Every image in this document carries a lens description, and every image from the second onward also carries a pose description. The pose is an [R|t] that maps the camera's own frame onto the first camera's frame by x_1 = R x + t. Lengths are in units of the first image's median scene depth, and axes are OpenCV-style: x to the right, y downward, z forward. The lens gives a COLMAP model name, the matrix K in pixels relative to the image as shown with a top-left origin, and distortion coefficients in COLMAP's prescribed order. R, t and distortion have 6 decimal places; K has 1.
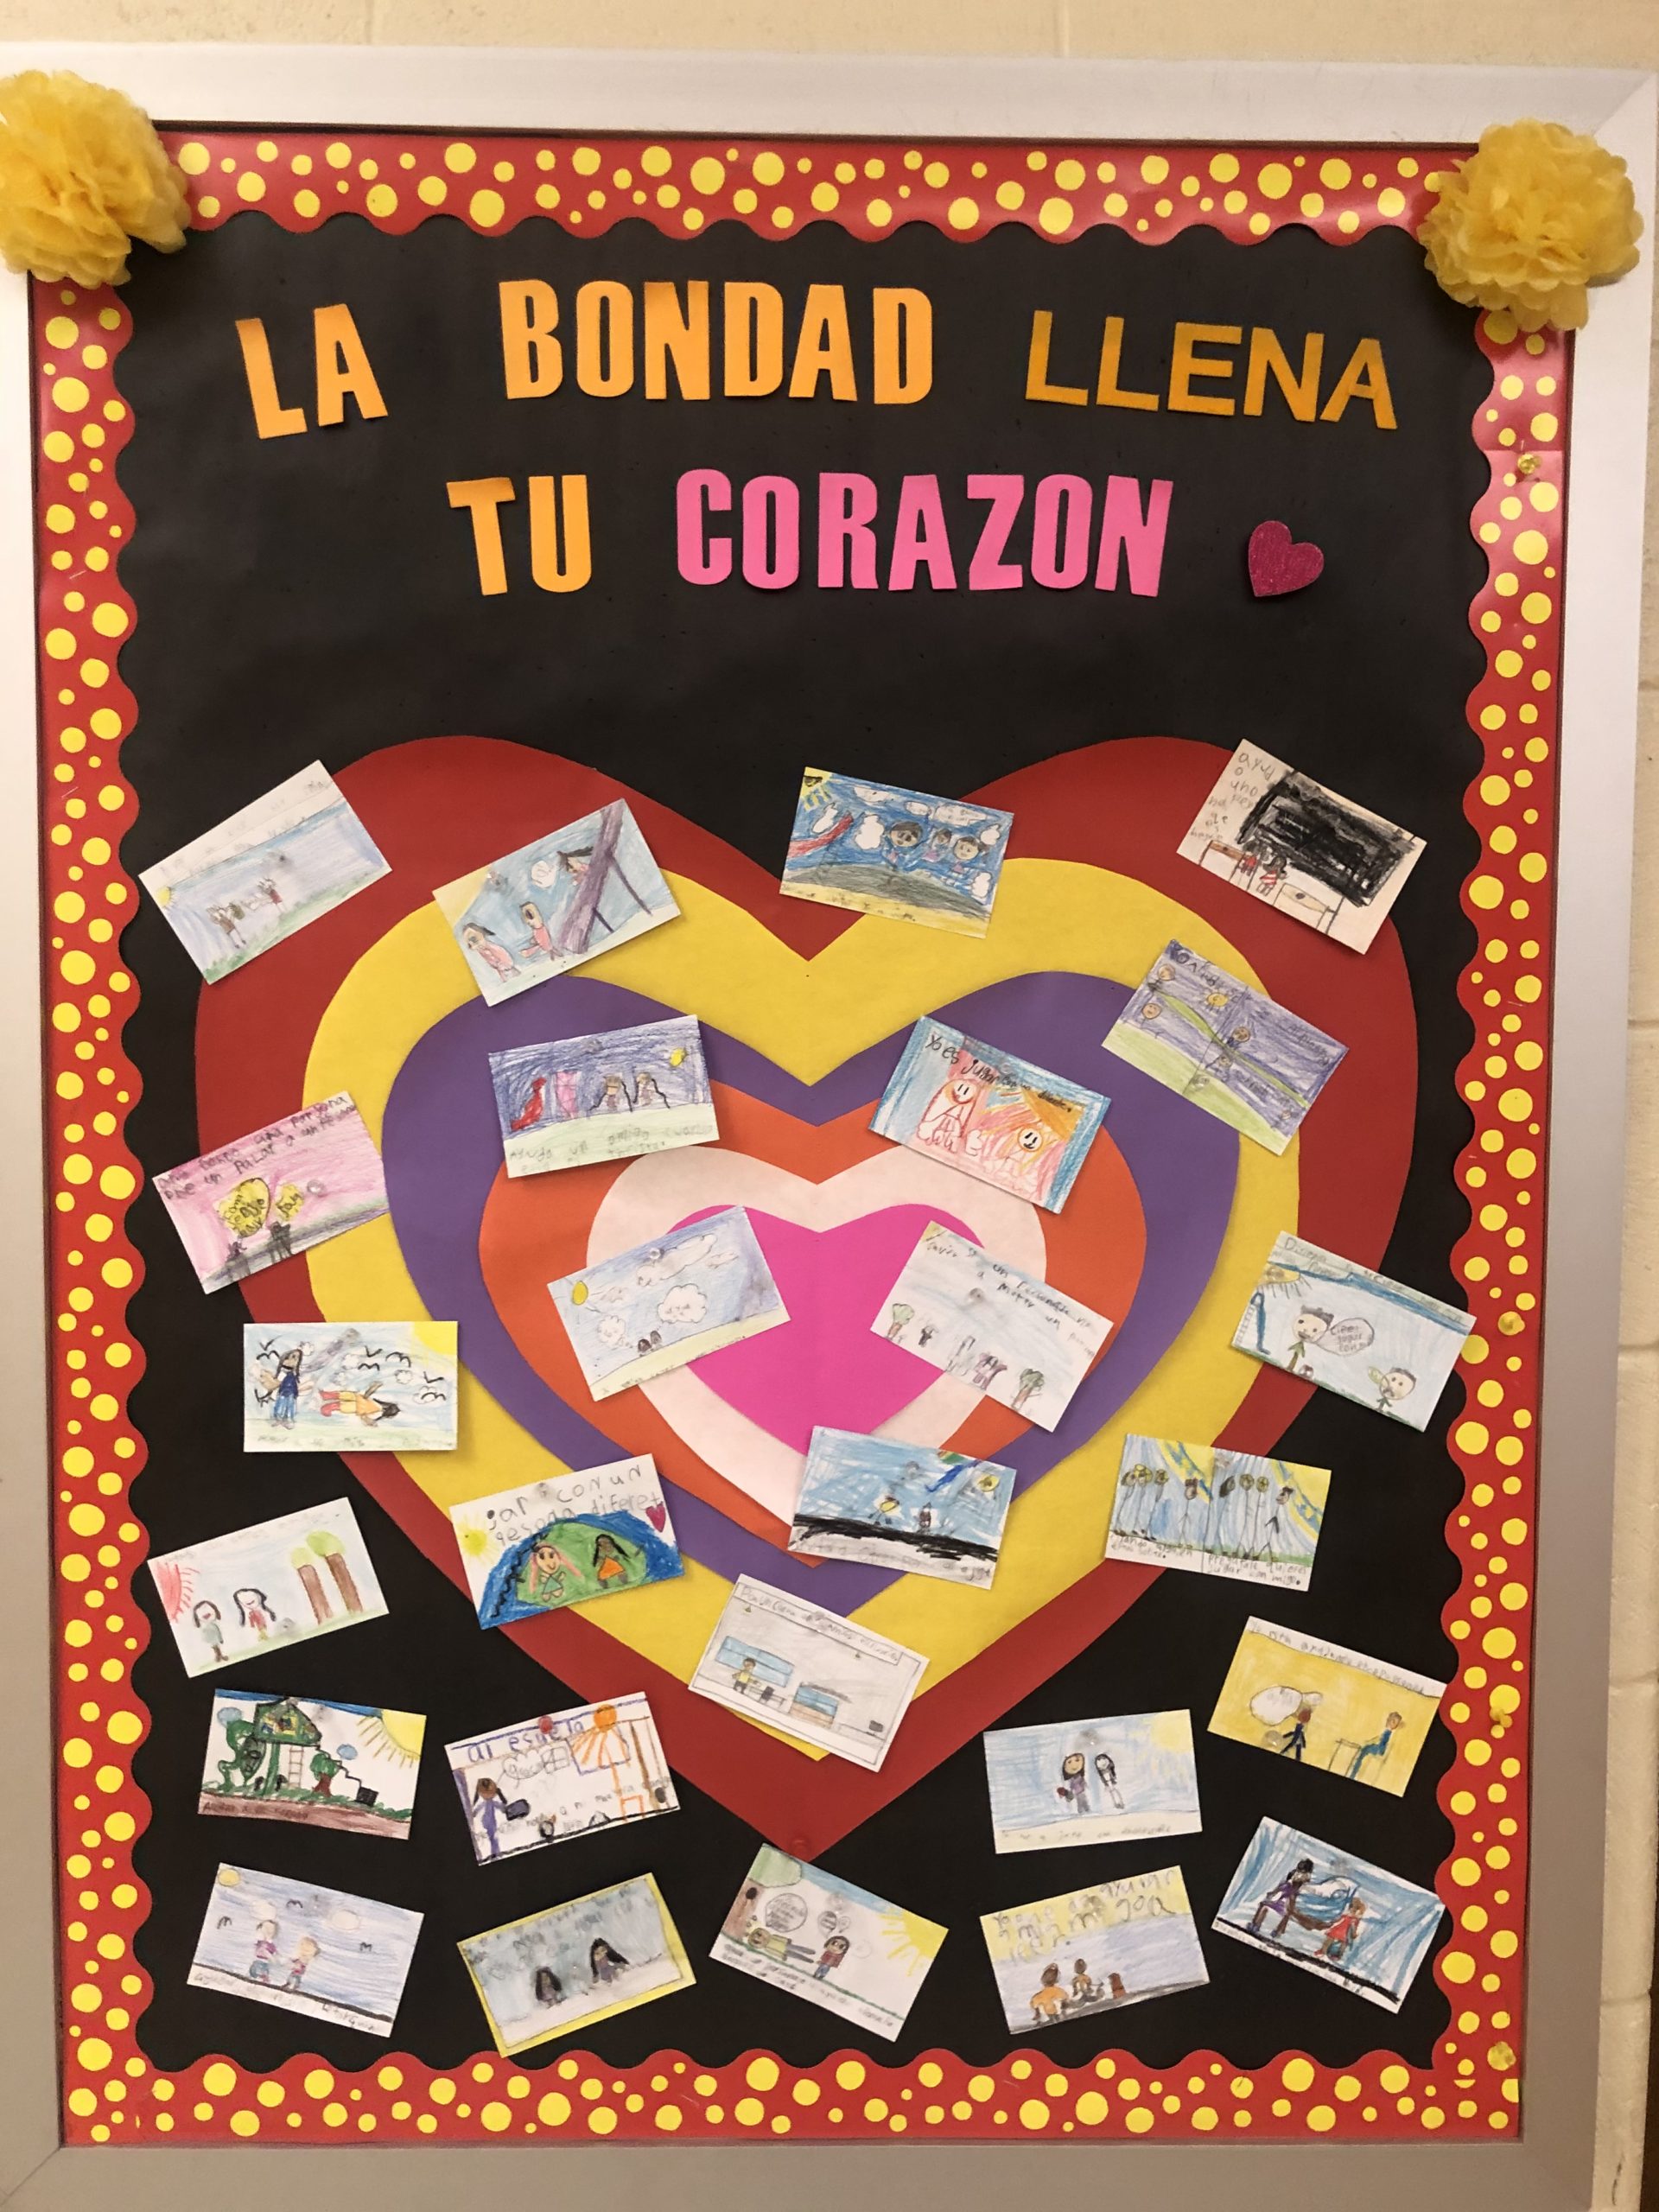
lens RADIAL K [[1793.6, 0, 829.5], [0, 1793.6, 1106.0], [0, 0, 1]] dist [-0.013724, -0.007686]
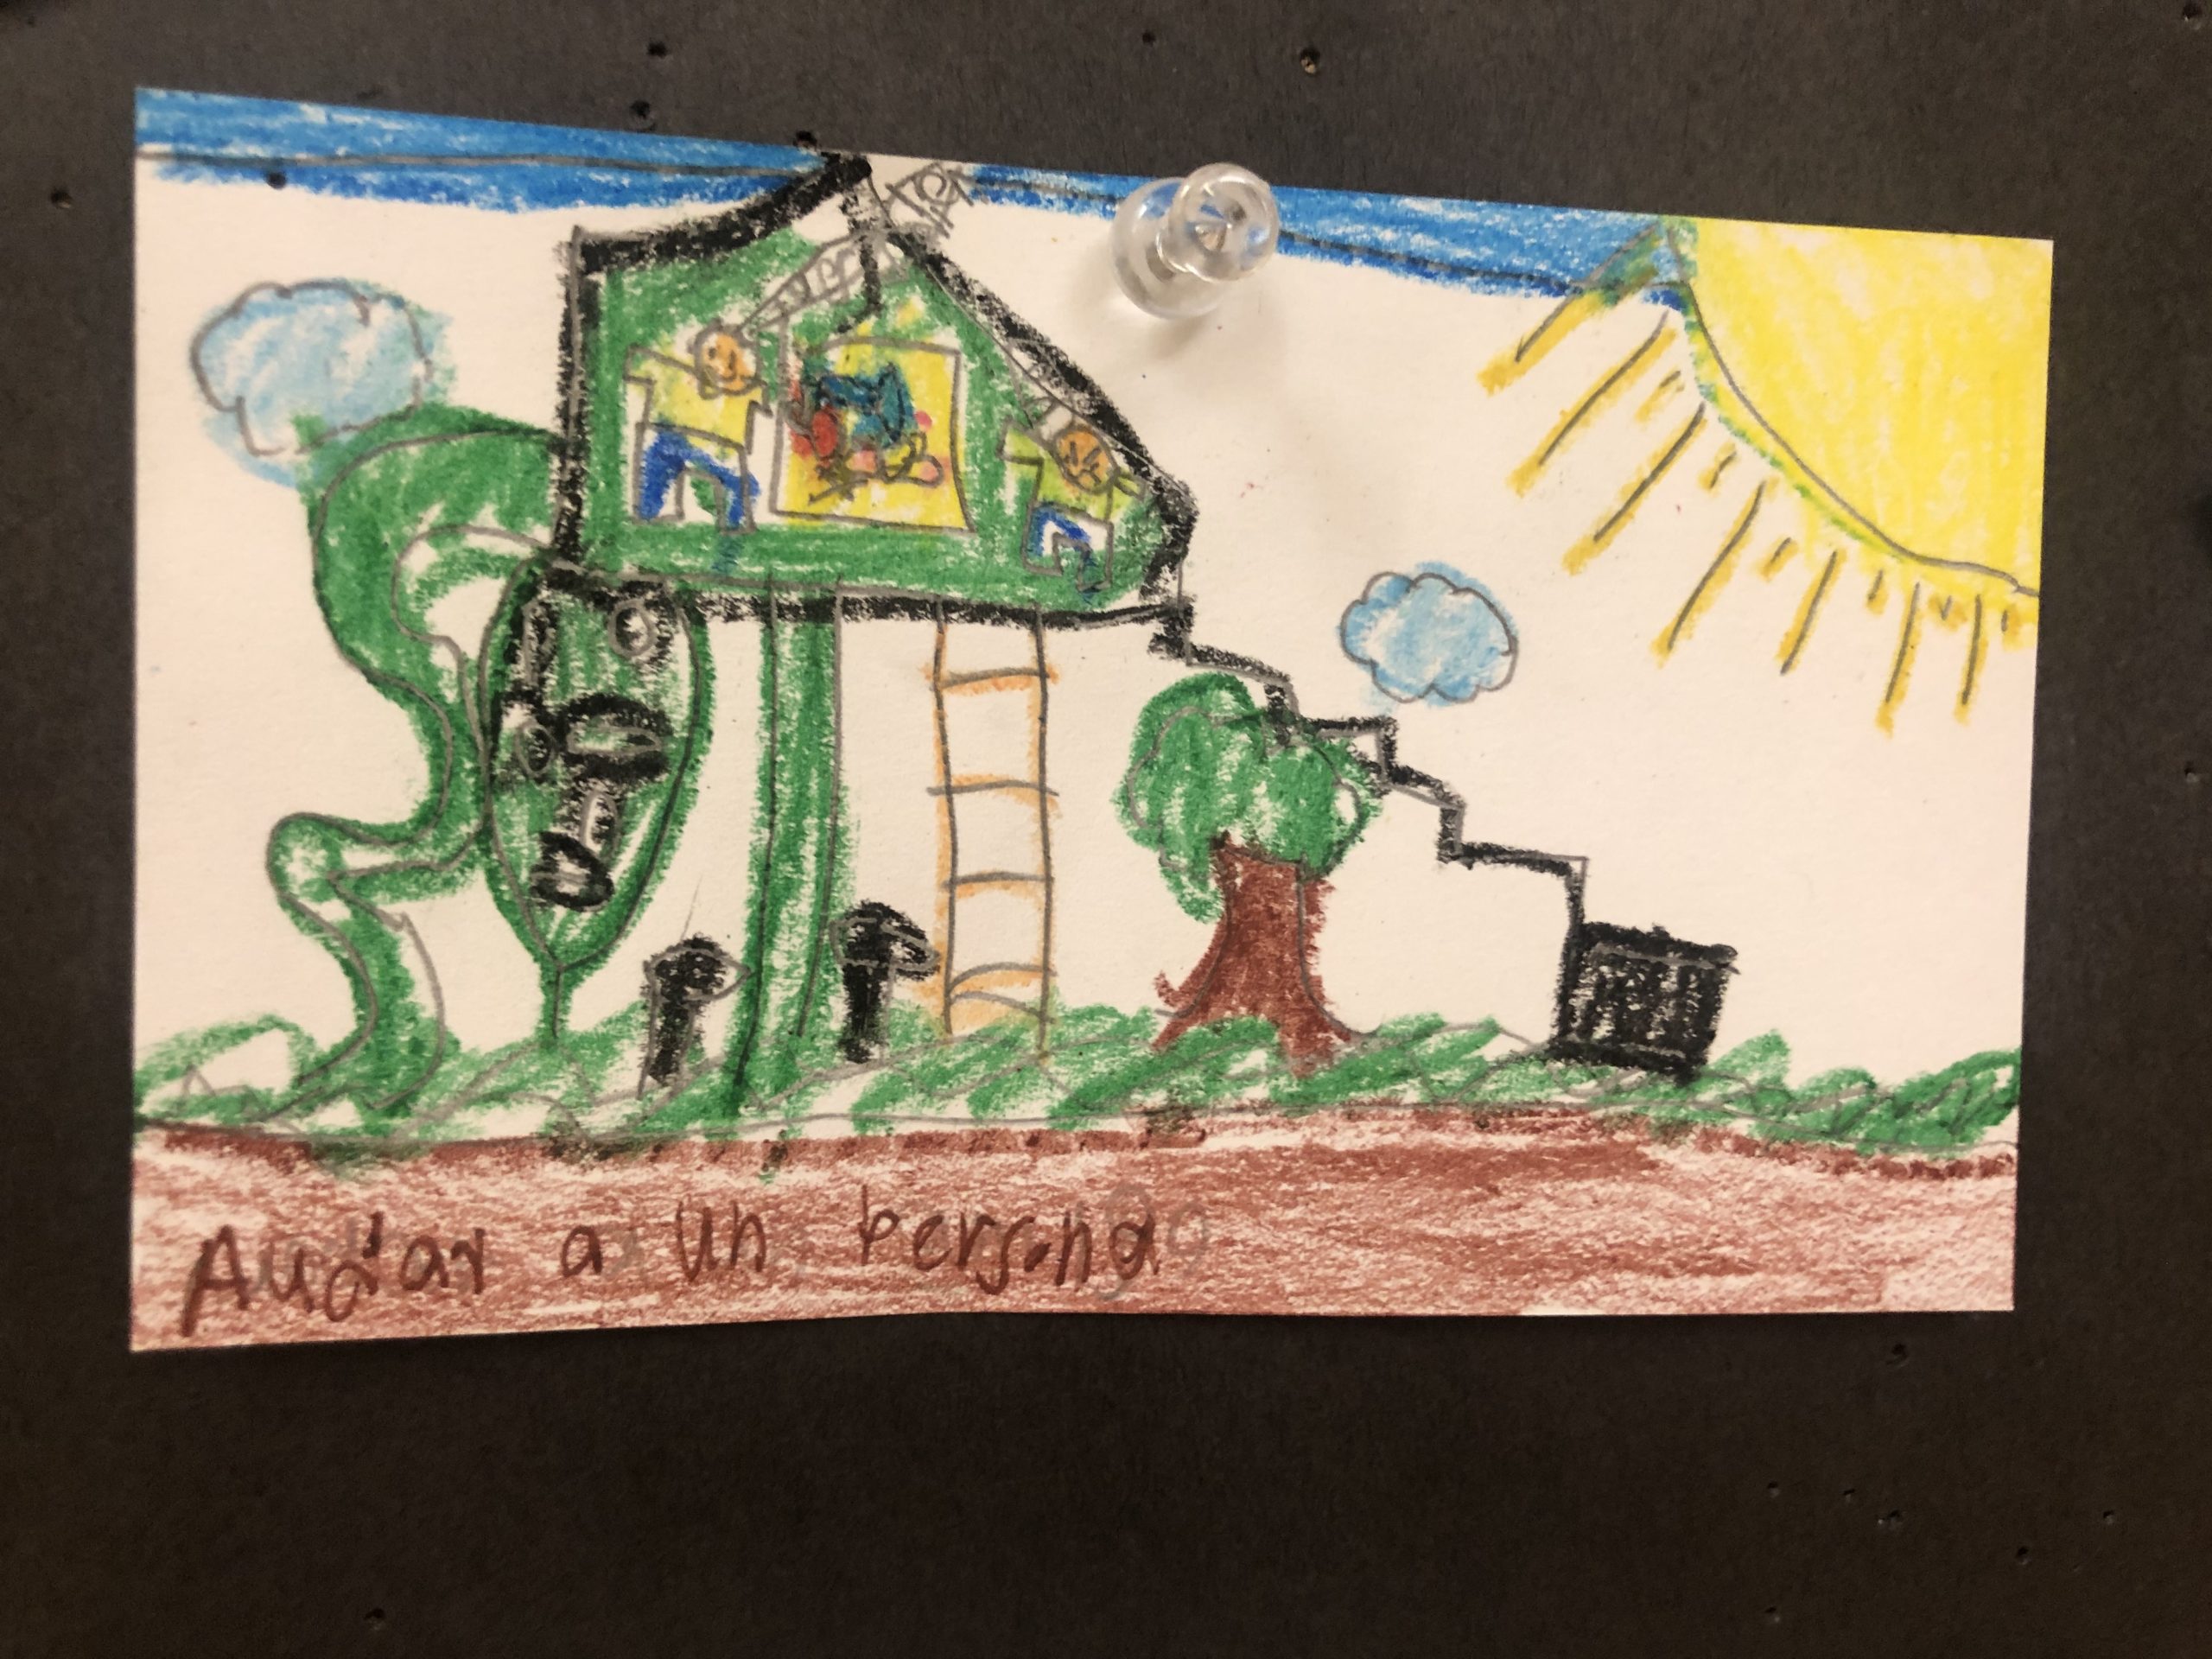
lens RADIAL K [[1793.6, 0, 1106.0], [0, 1793.6, 829.5], [0, 0, 1]] dist [-0.013724, -0.007686]
pose [[0.989501, -0.123004, 0.075885, -0.300232], [0.118724, 0.991199, 0.058559, 0.364441], [-0.082420, -0.048935, 0.995396, 0.888062]]
